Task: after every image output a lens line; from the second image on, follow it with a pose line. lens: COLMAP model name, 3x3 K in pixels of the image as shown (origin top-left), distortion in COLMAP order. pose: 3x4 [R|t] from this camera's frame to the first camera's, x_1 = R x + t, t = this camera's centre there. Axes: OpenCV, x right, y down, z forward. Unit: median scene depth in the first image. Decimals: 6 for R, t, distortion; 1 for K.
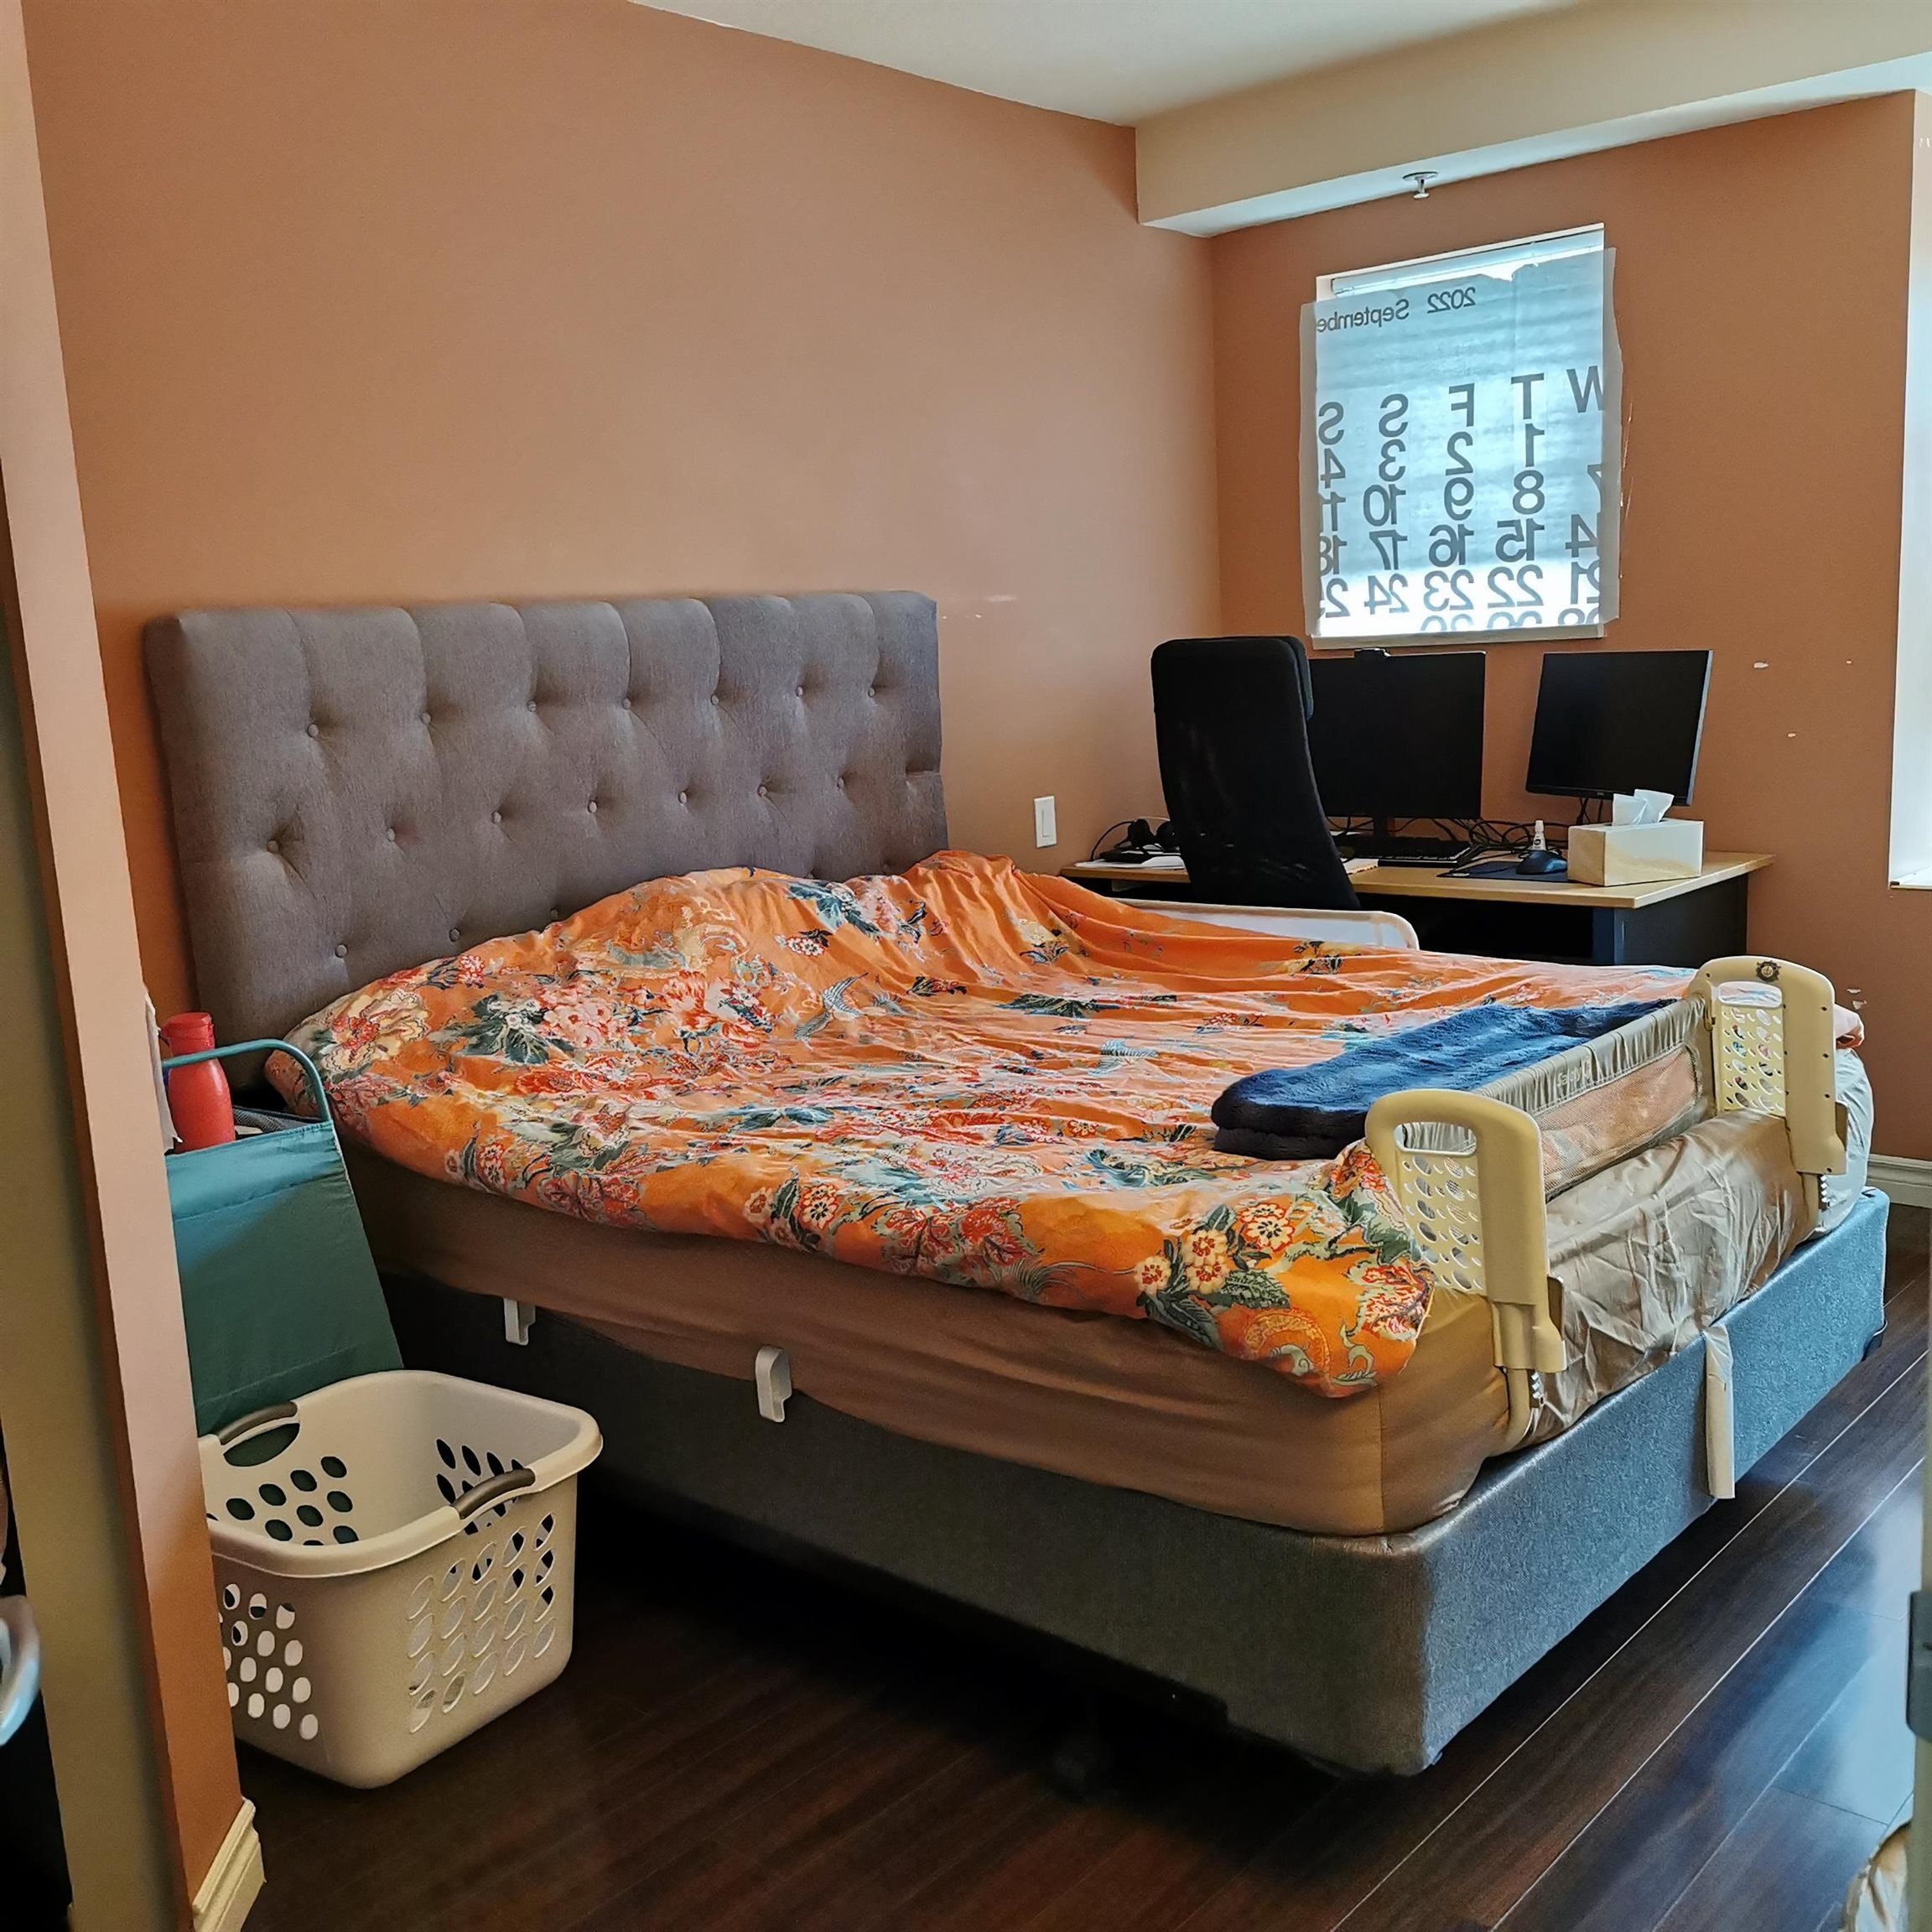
lens RADIAL K [[1975.8, 0, 968.0], [0, 1975.8, 907.2], [0, 0, 1]] dist [0.076580, -0.147806]
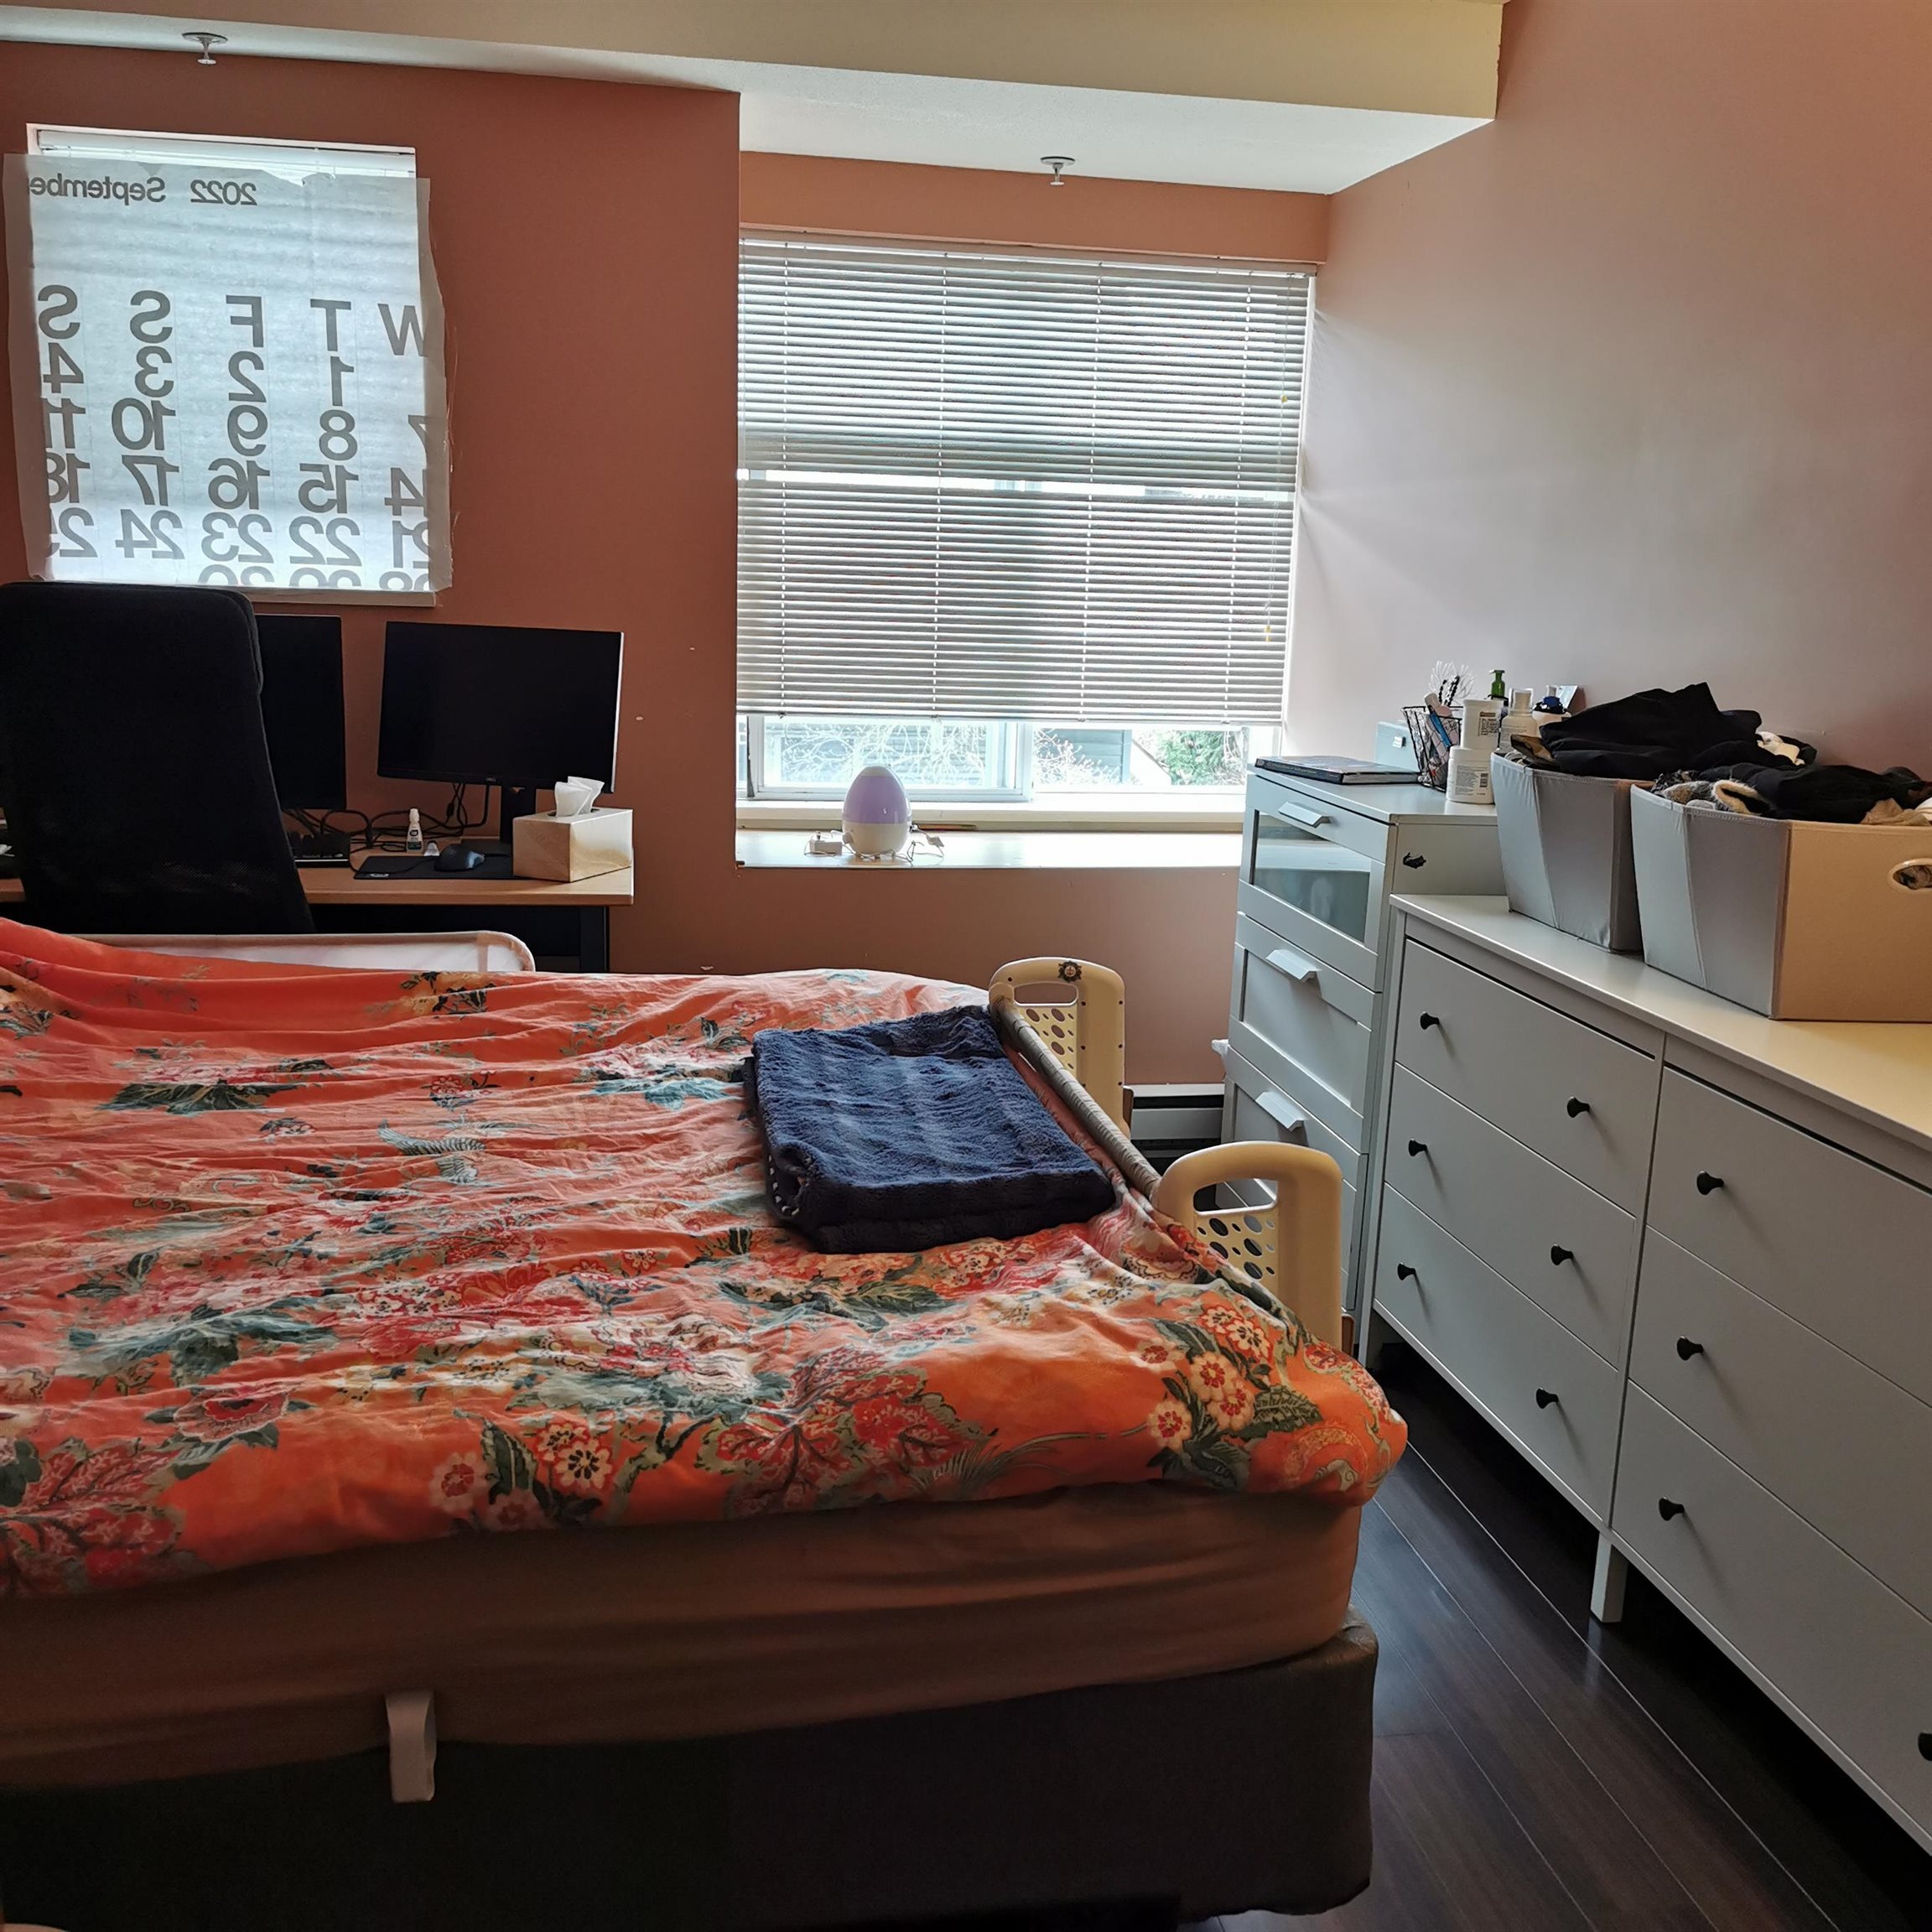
lens RADIAL K [[1975.8, 0, 968.0], [0, 1975.8, 907.2], [0, 0, 1]] dist [0.076580, -0.147806]
pose [[0.617308, -0.063686, 0.784140, -0.252666], [0.041341, 0.997967, 0.048507, -0.031084], [-0.785635, 0.002474, 0.618686, 0.235552]]
